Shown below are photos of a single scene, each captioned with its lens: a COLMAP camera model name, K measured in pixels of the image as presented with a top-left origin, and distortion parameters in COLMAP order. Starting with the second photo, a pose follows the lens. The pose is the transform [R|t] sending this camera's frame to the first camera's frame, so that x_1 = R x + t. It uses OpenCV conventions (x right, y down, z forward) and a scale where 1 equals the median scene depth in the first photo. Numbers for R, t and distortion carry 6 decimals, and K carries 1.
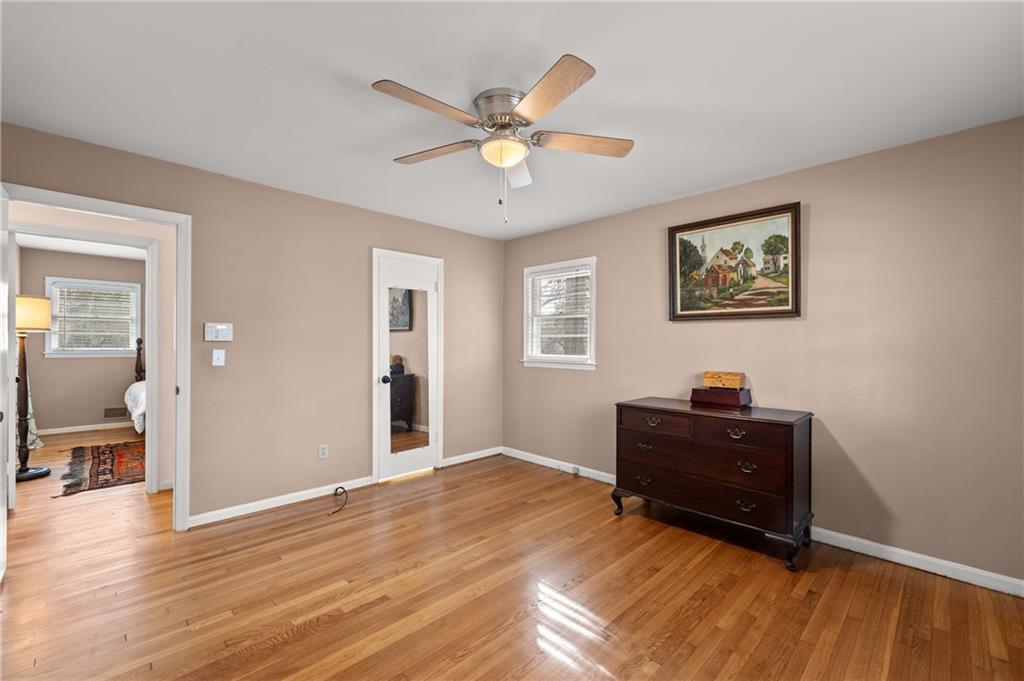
lens RADIAL K [[427.9, 0, 523.2], [0, 427.9, 340.9], [0, 0, 1]] dist [0.001631, 0.000071]
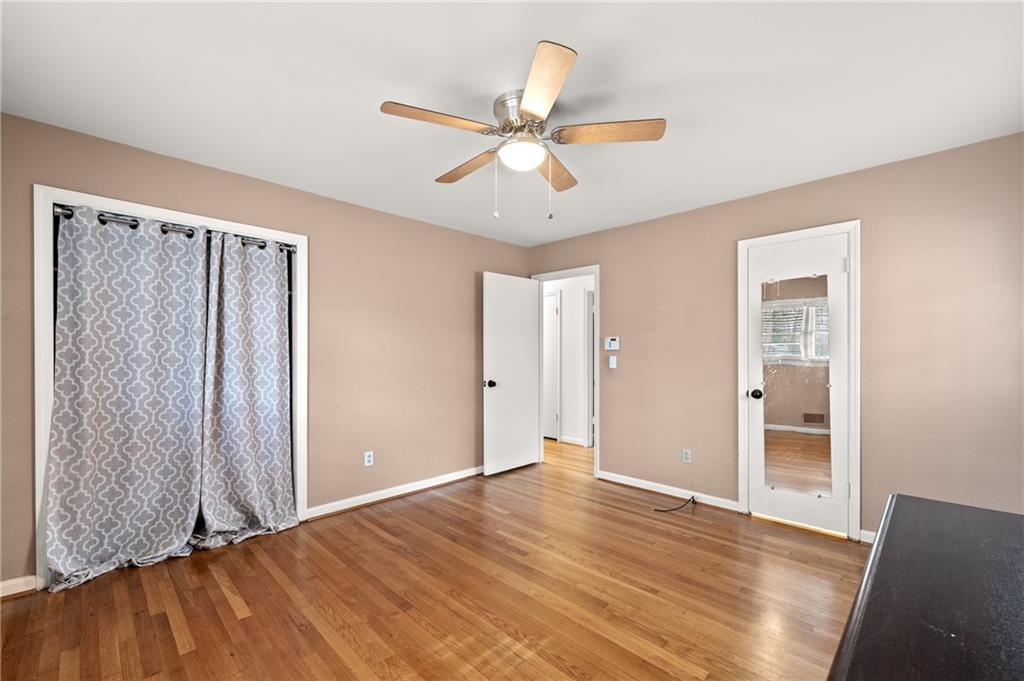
lens RADIAL K [[428.8, 0, 515.5], [0, 428.8, 351.3], [0, 0, 1]] dist [0.001645, 0.000227]
pose [[0.005155, -0.005521, -0.999971, 0.630053], [0.008296, 0.999951, -0.005479, 0.009525], [0.999952, -0.008267, 0.005201, 0.653588]]
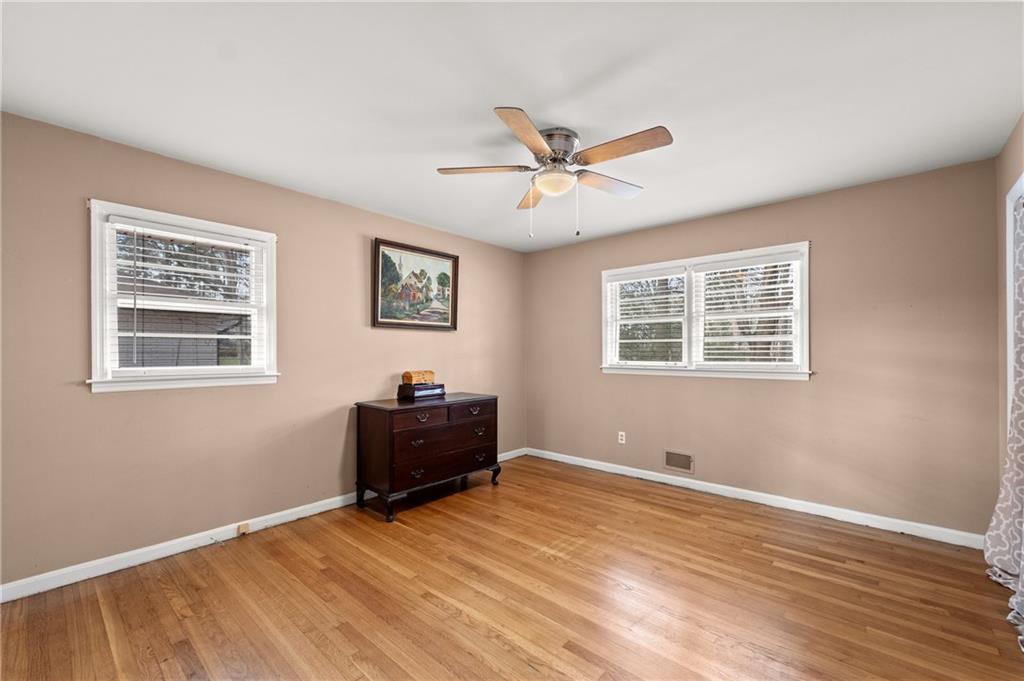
lens RADIAL K [[428.2, 0, 515.2], [0, 428.2, 347.9], [0, 0, 1]] dist [0.001877, 0.000045]
pose [[-0.060462, -0.001317, 0.998170, -0.792380], [-0.008923, 0.999960, 0.000779, 0.001198], [-0.998131, -0.008859, -0.060471, 0.784152]]
